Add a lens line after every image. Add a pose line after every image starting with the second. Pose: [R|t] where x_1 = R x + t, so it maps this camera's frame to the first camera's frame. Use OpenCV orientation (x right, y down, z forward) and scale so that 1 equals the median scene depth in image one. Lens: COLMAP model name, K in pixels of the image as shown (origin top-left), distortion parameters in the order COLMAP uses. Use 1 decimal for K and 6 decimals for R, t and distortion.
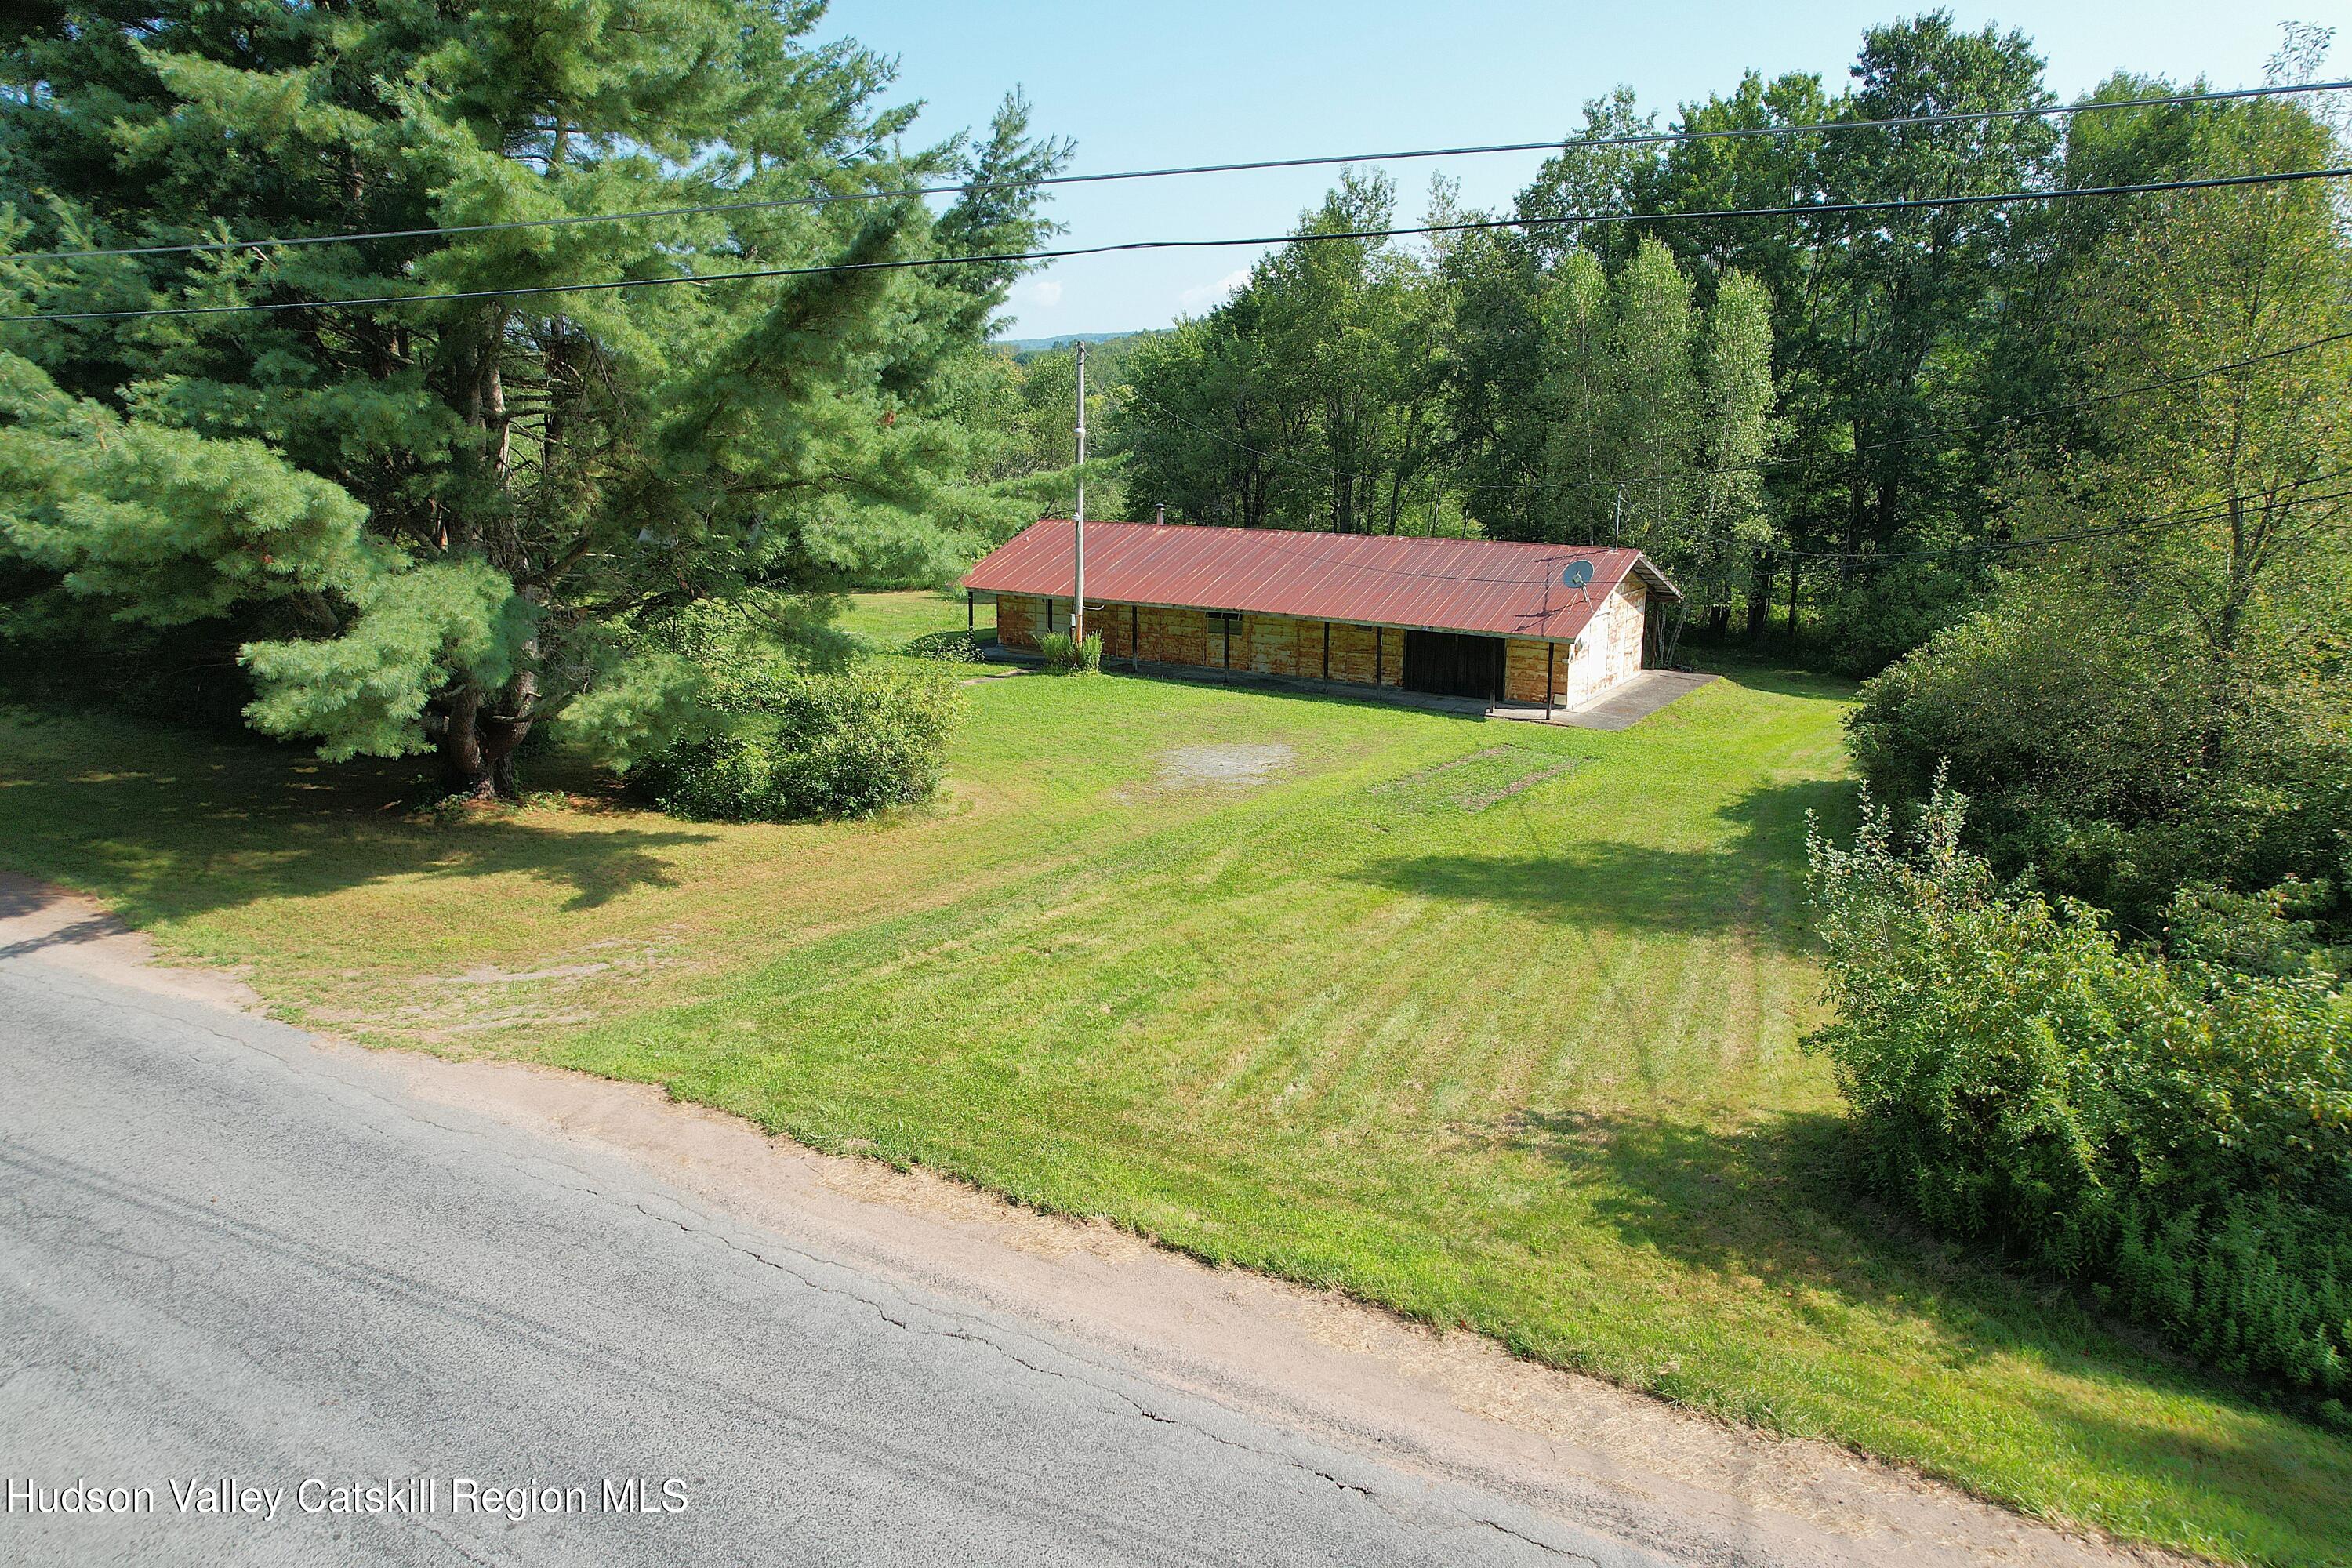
lens RADIAL K [[1496.7, 0, 1175.6], [0, 1496.7, 781.0], [0, 0, 1]] dist [-0.042023, 0.016039]
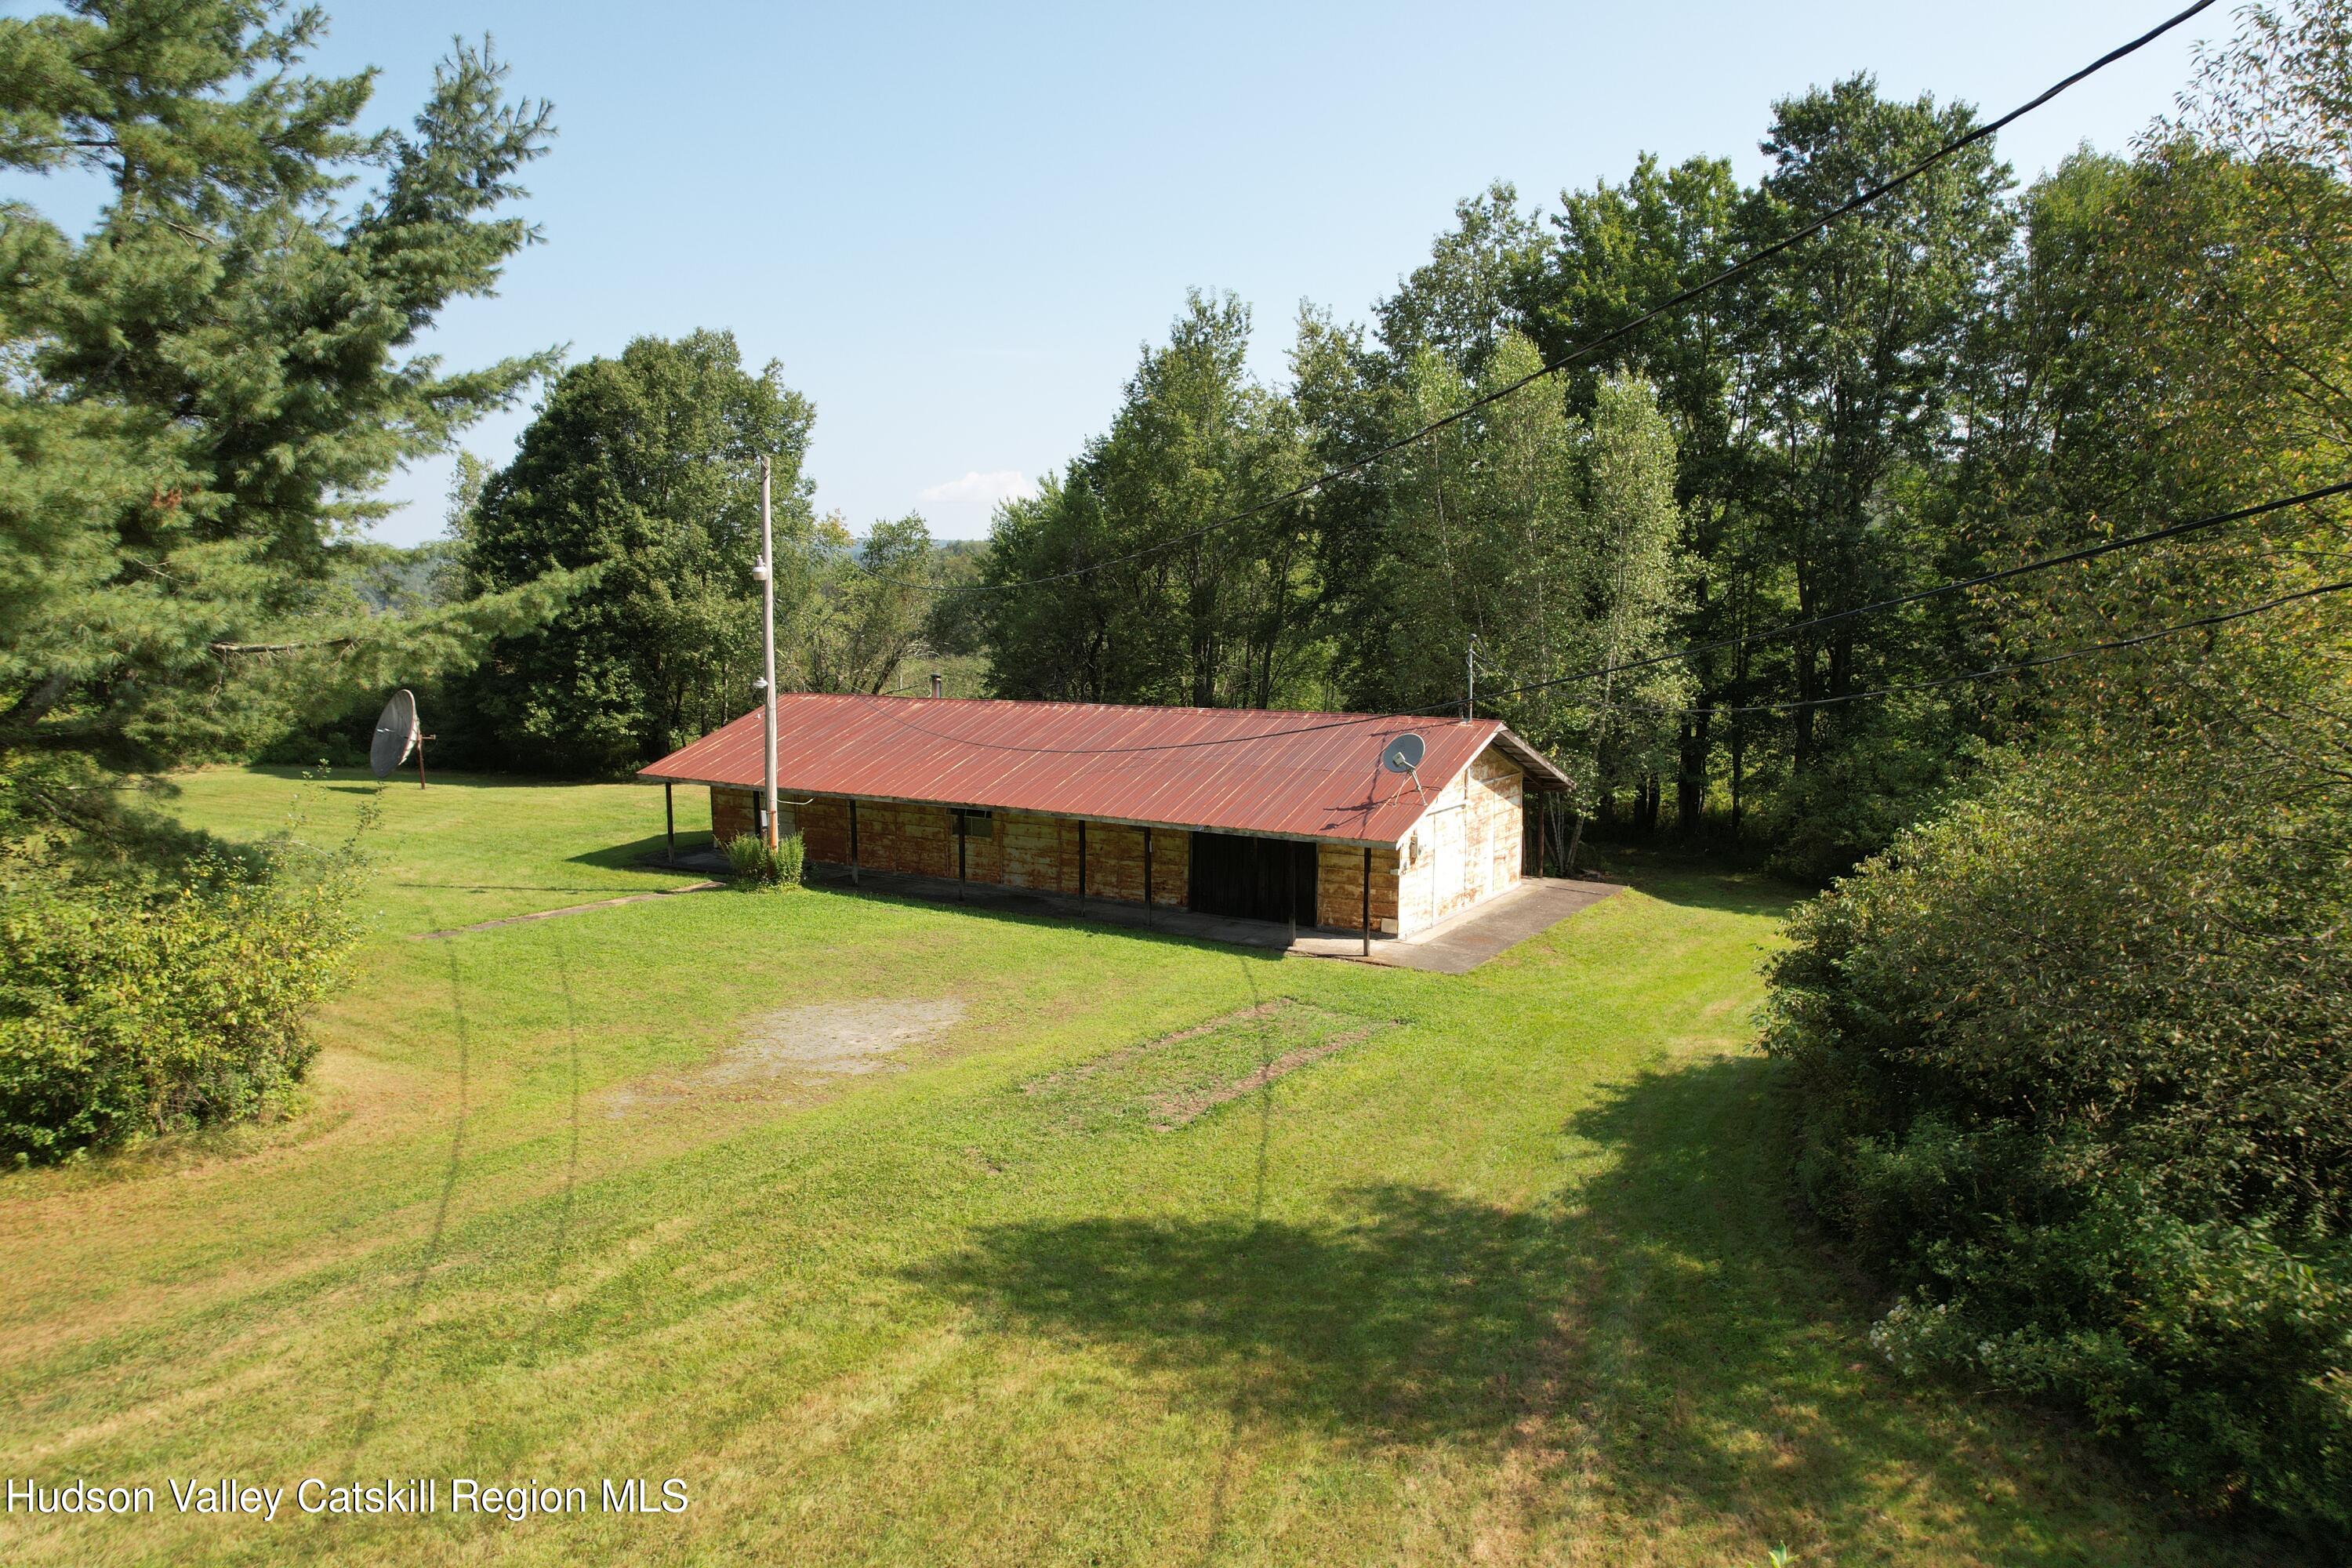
lens RADIAL K [[1496.7, 0, 1187.0], [0, 1496.7, 778.9], [0, 0, 1]] dist [-0.042023, 0.016039]
pose [[0.999897, -0.004604, 0.013592, 0.133090], [0.006323, 0.991588, -0.129278, -0.028514], [-0.012882, 0.129351, 0.991515, 0.247883]]
